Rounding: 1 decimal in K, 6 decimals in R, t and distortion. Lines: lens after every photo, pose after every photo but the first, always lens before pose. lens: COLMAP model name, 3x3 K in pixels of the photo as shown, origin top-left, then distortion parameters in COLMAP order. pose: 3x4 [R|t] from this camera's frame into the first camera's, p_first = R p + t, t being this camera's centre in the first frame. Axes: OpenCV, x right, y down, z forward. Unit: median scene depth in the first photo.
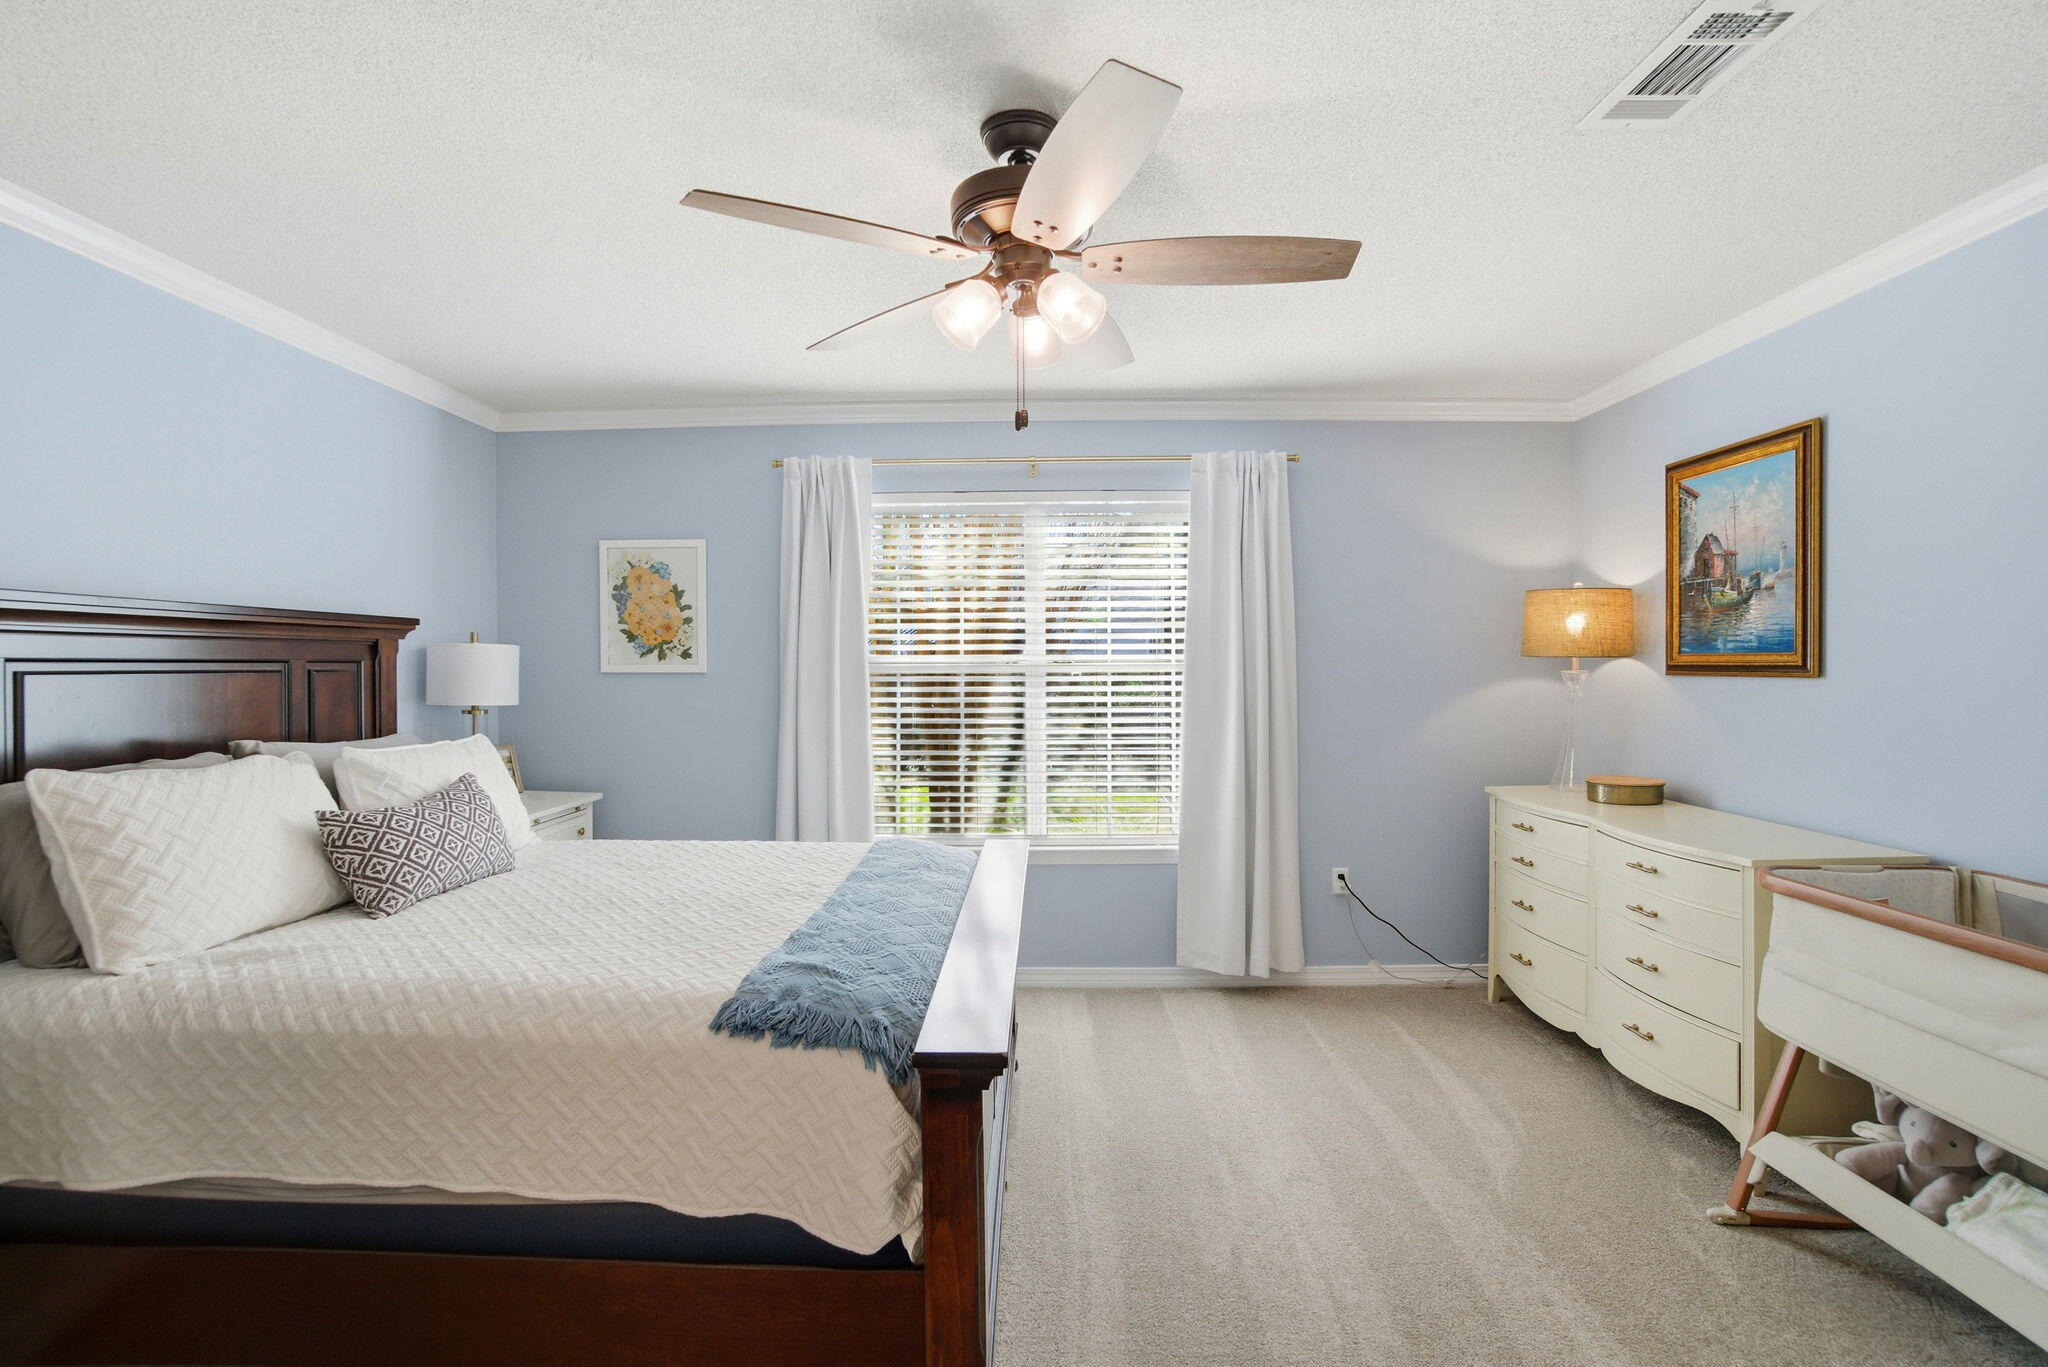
lens RADIAL K [[963.9, 0, 1011.9], [0, 963.9, 672.9], [0, 0, 1]] dist [-0.035479, 0.006908]
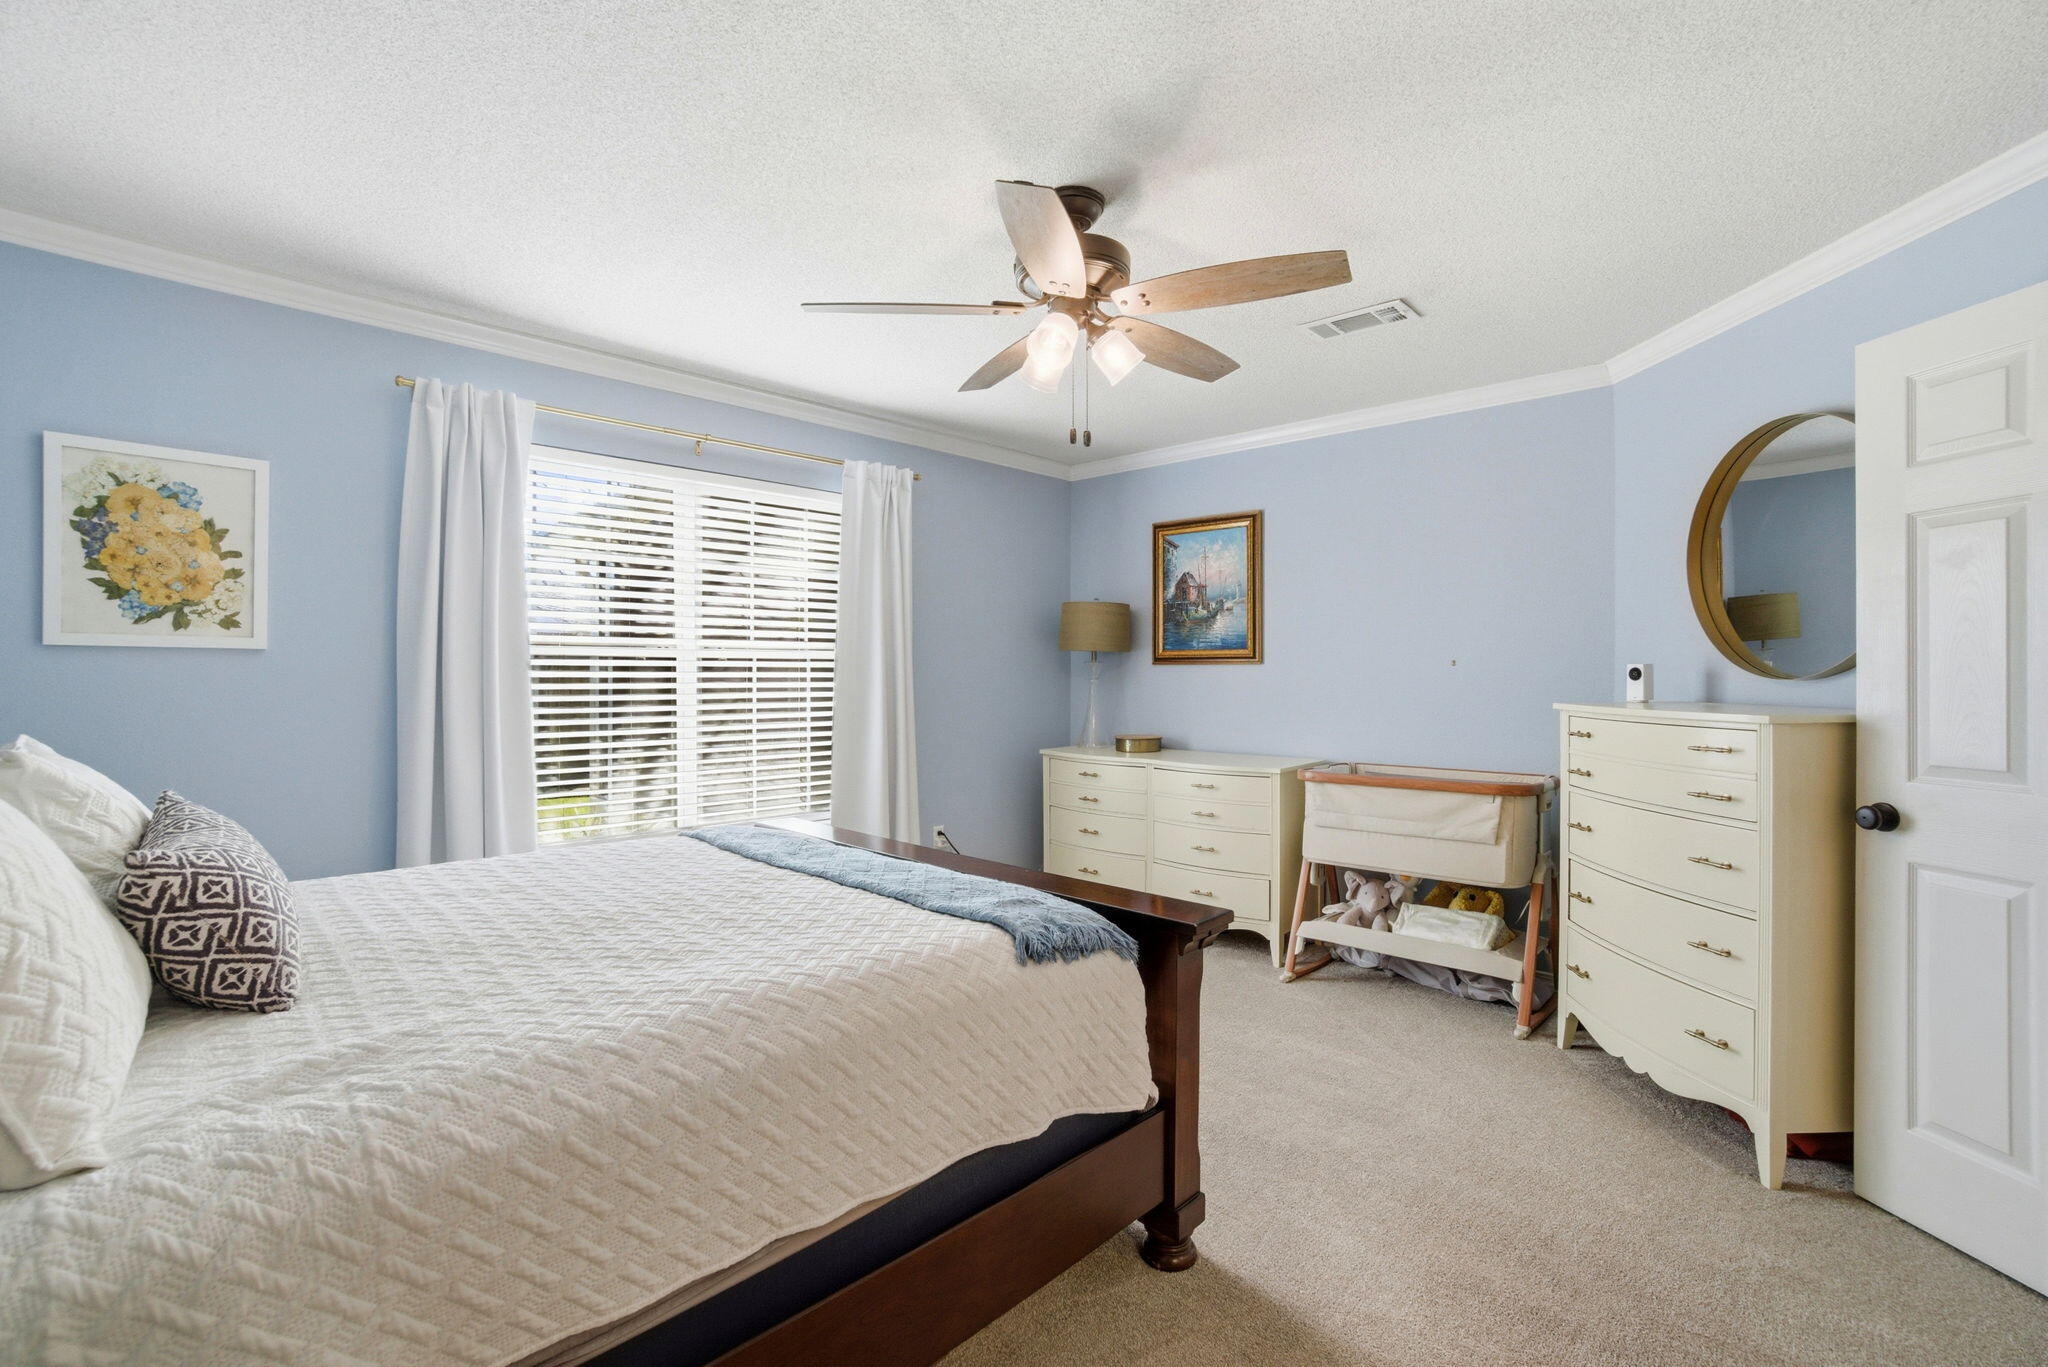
lens RADIAL K [[963.9, 0, 1031.2], [0, 963.9, 667.1], [0, 0, 1]] dist [-0.035479, 0.006908]
pose [[0.649334, 0.010217, 0.760435, -0.617475], [0.002345, 0.999878, -0.015436, 0.032027], [-0.760500, 0.011807, 0.649231, 0.159332]]
